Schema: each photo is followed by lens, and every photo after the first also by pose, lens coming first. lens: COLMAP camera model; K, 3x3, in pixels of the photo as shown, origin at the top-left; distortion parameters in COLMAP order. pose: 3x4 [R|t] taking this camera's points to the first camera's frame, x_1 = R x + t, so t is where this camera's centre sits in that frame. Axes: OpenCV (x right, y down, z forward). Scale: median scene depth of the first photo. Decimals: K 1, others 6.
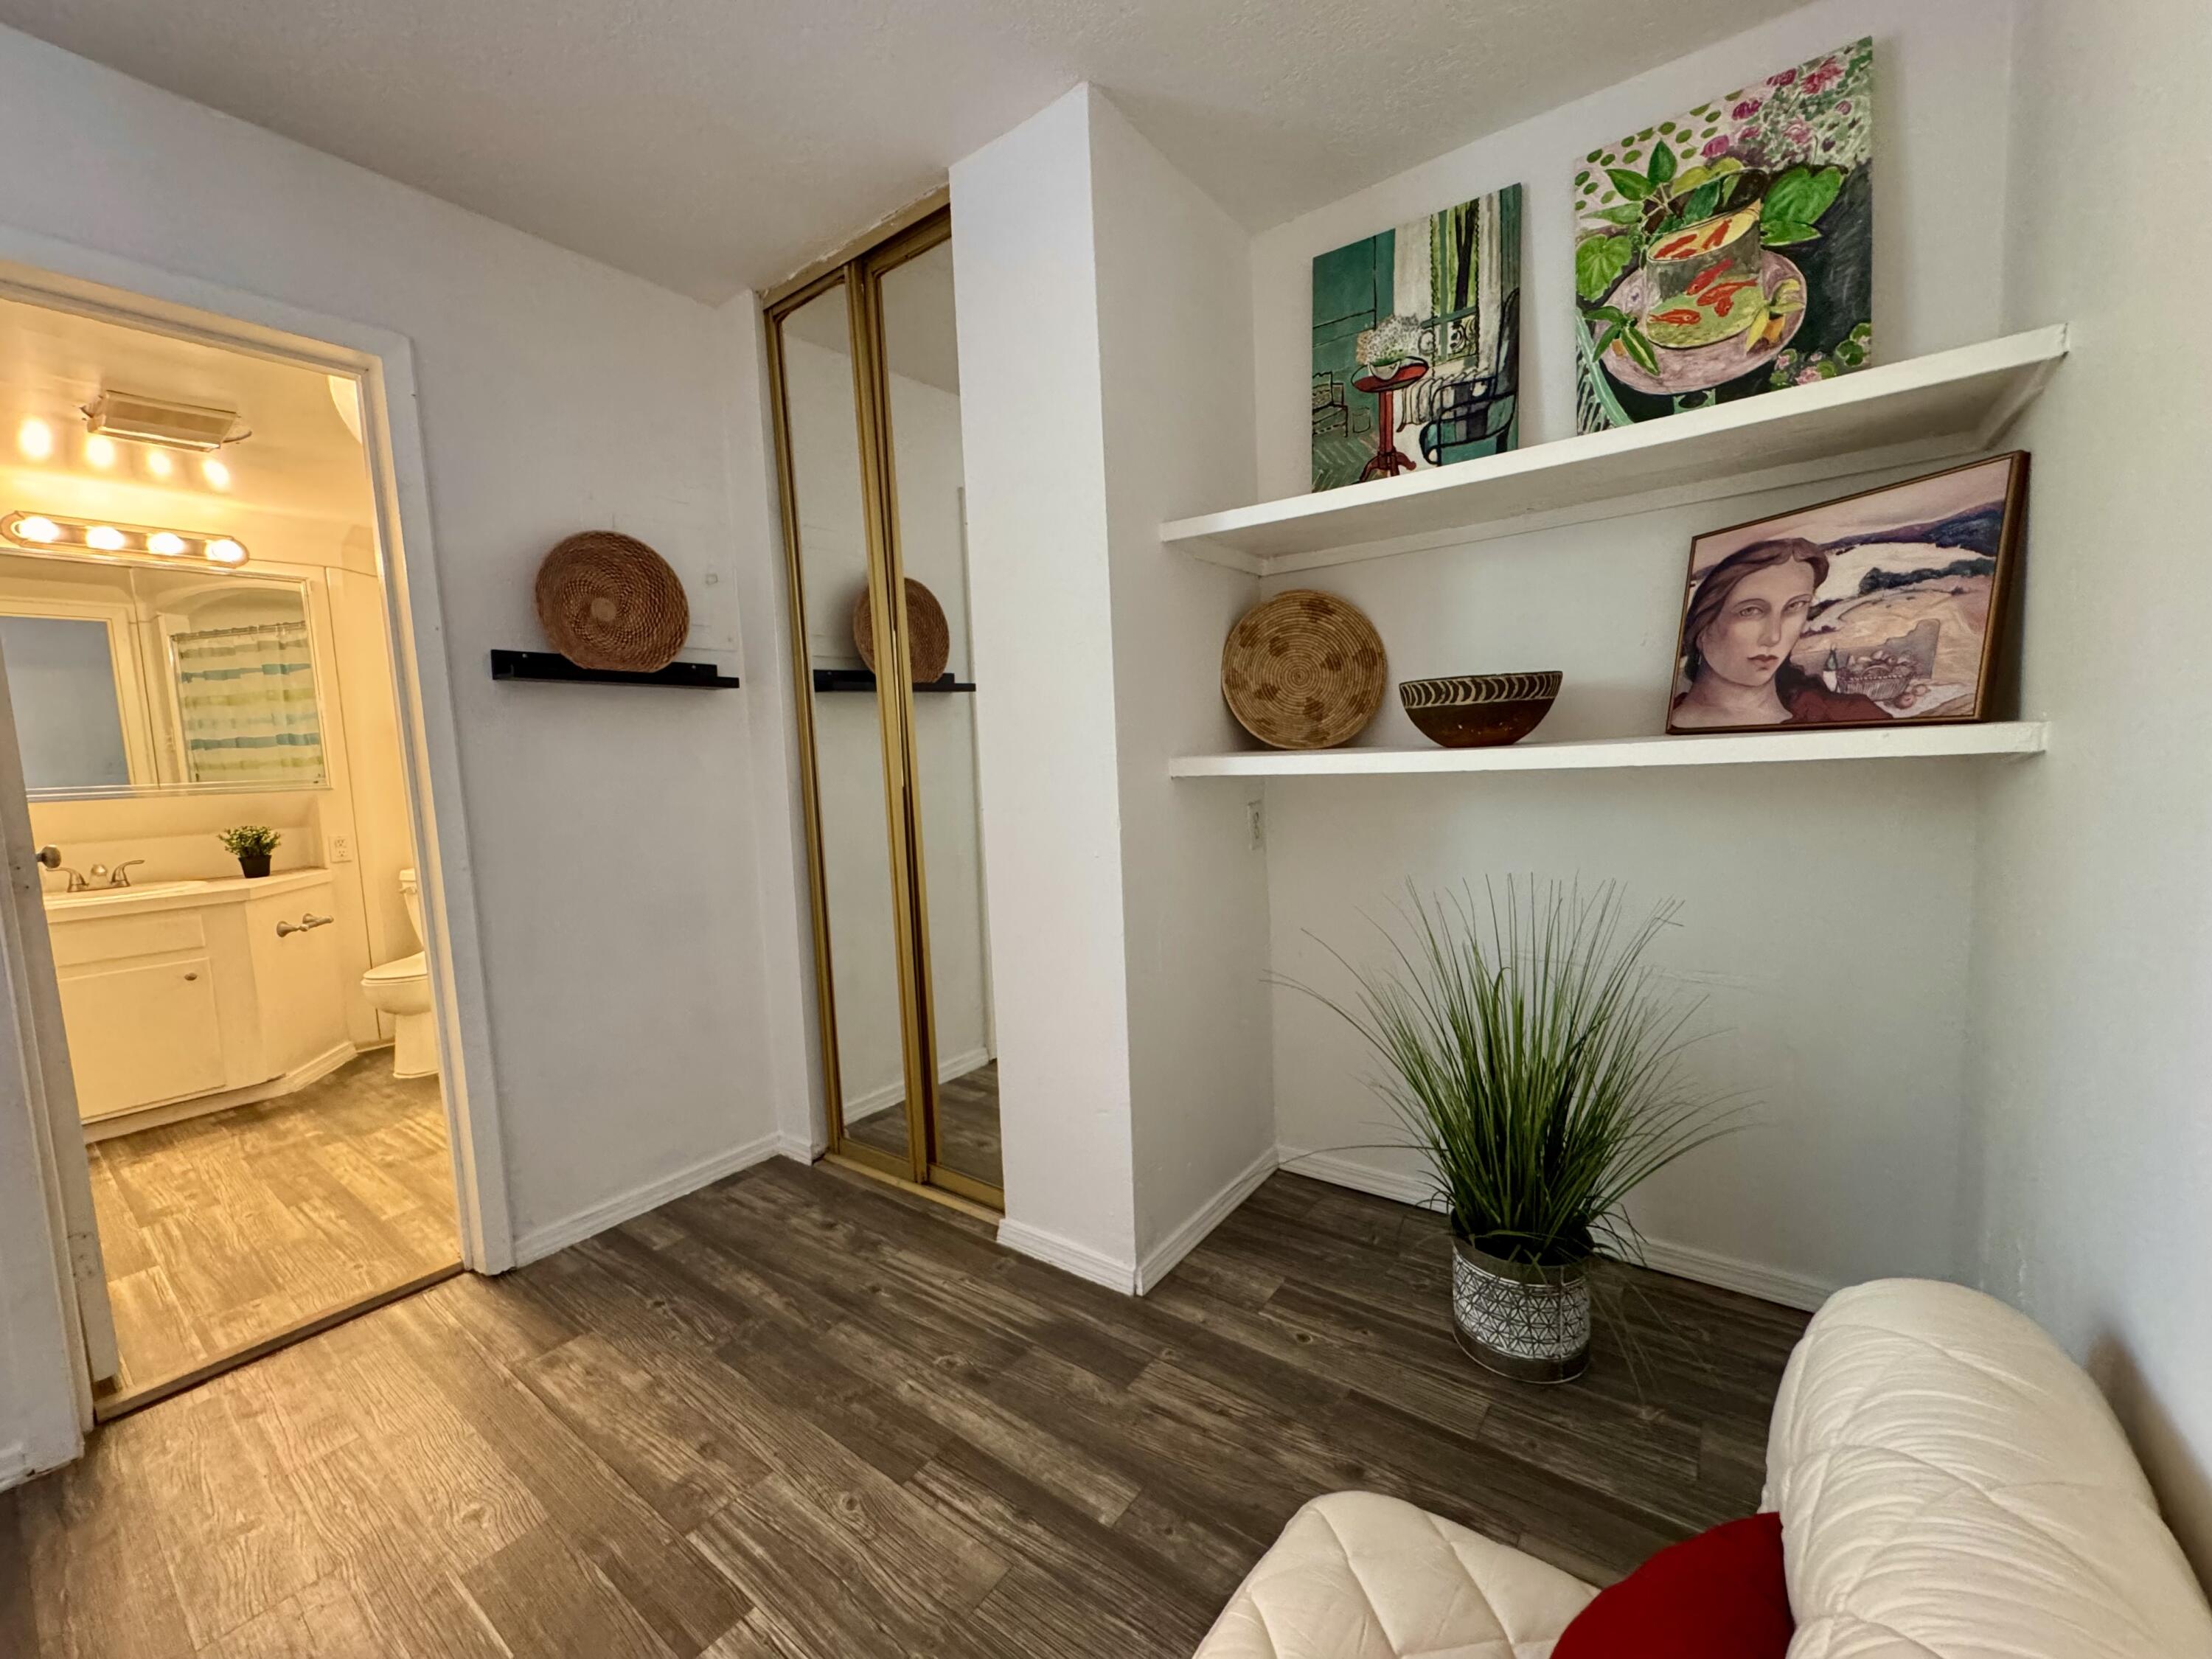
lens RADIAL K [[893.3, 0, 1099.6], [0, 893.3, 822.4], [0, 0, 1]] dist [-0.002510, -0.000390]
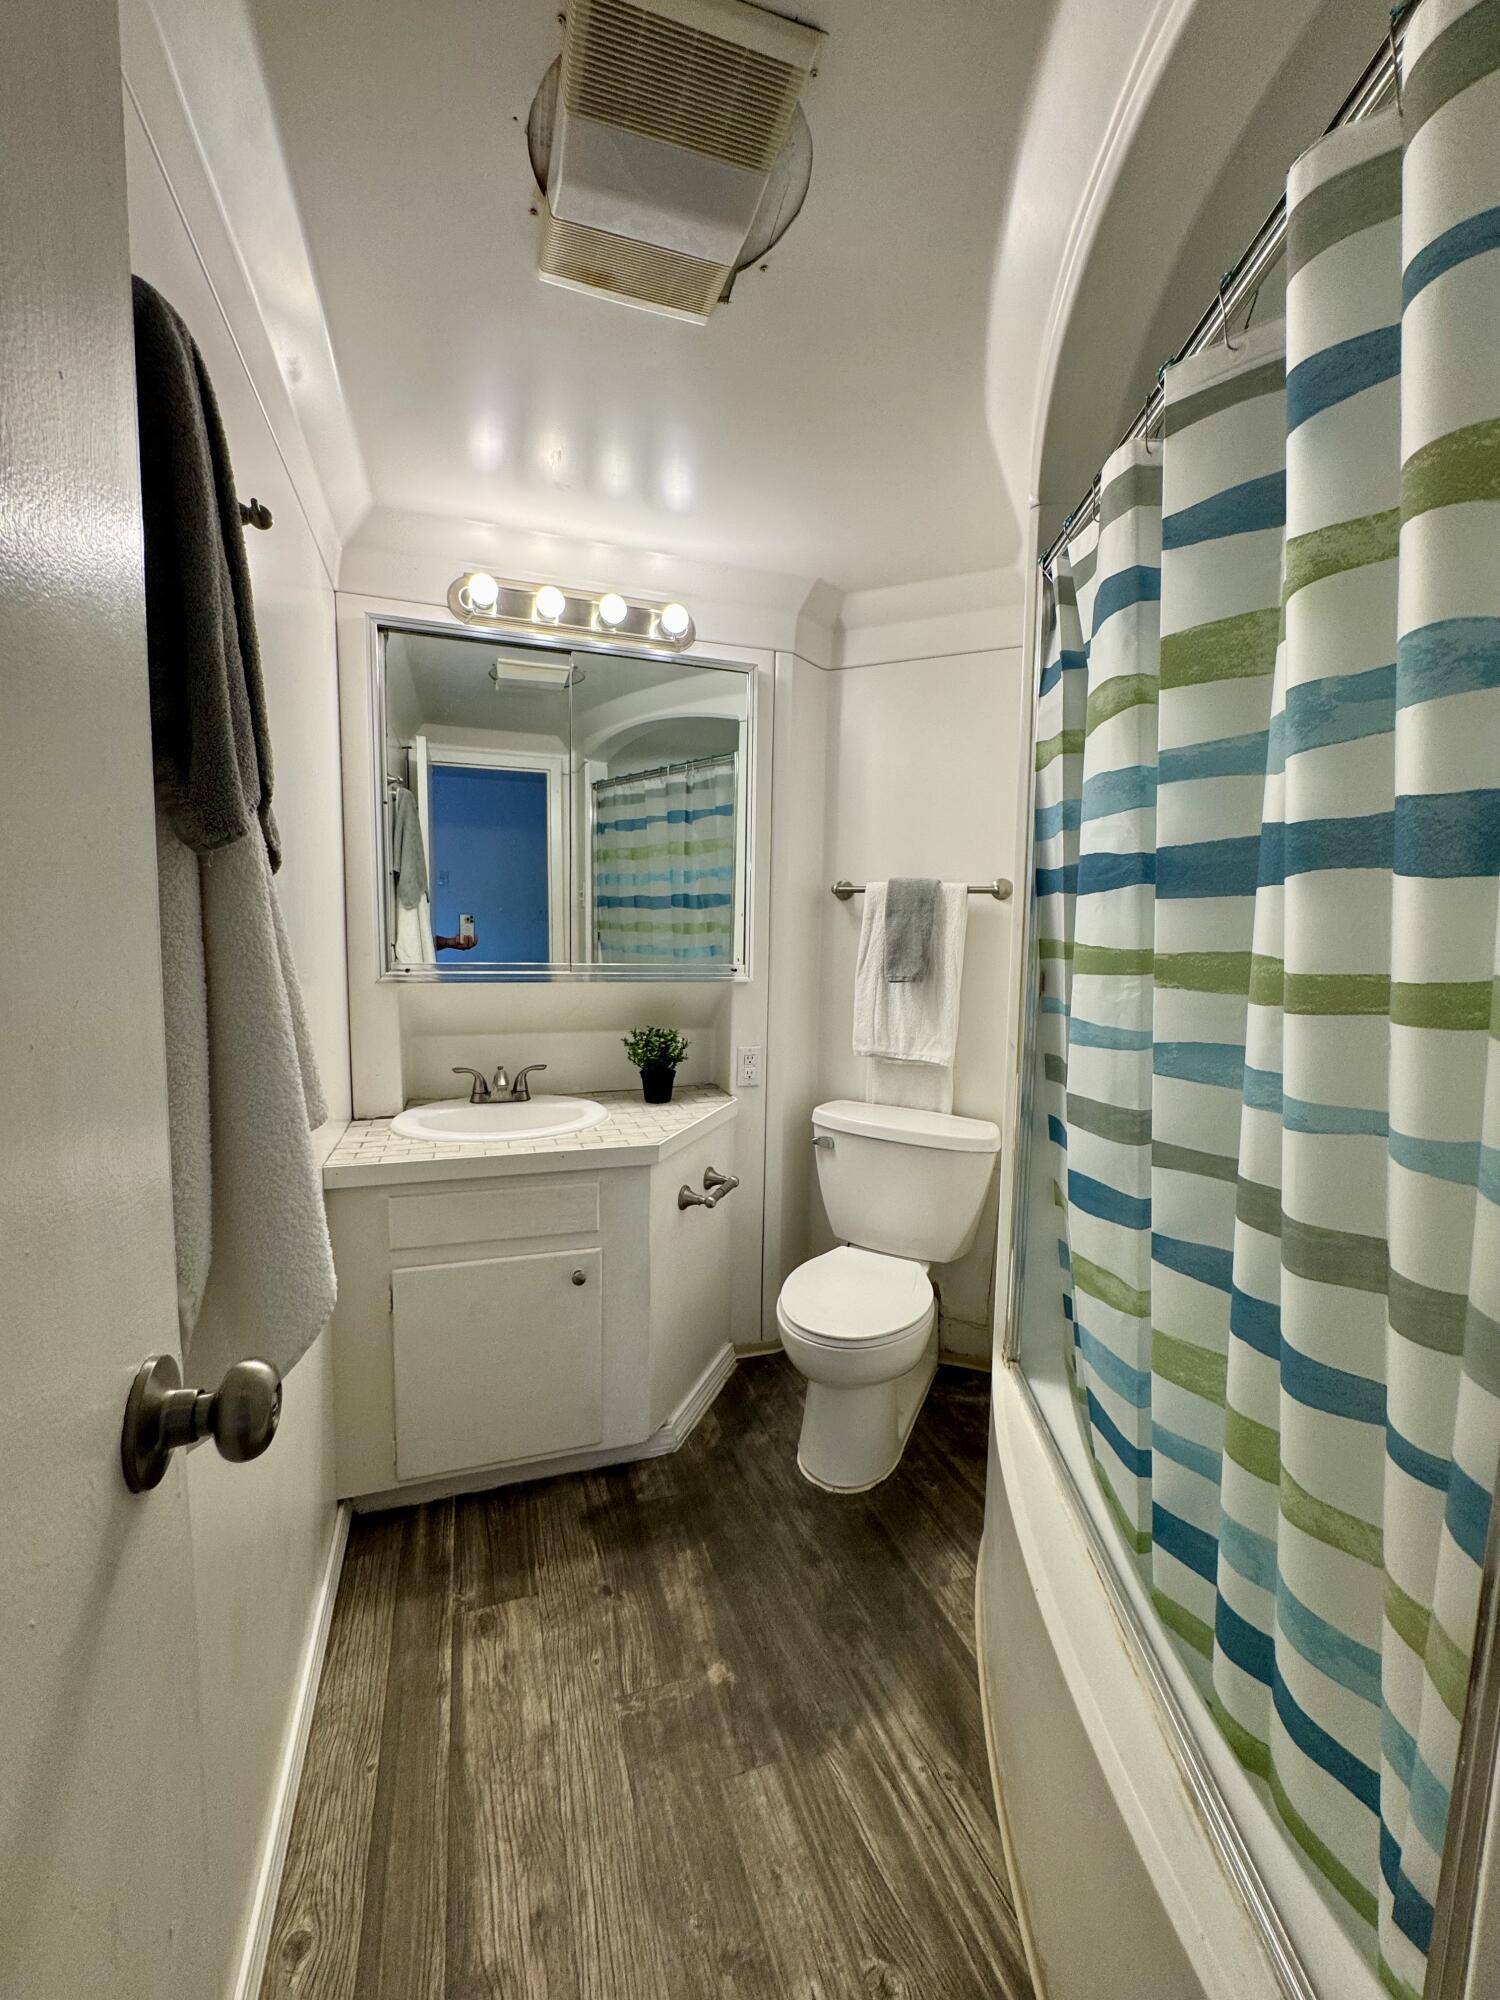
lens RADIAL K [[807.7, 0, 744.7], [0, 807.7, 998.7], [0, 0, 1]] dist [-0.002510, -0.000390]
pose [[0.824315, 0.110817, -0.555180, -0.427950], [-0.101296, 0.993700, 0.047948, -0.043407], [0.556996, 0.016714, 0.830347, 0.400121]]
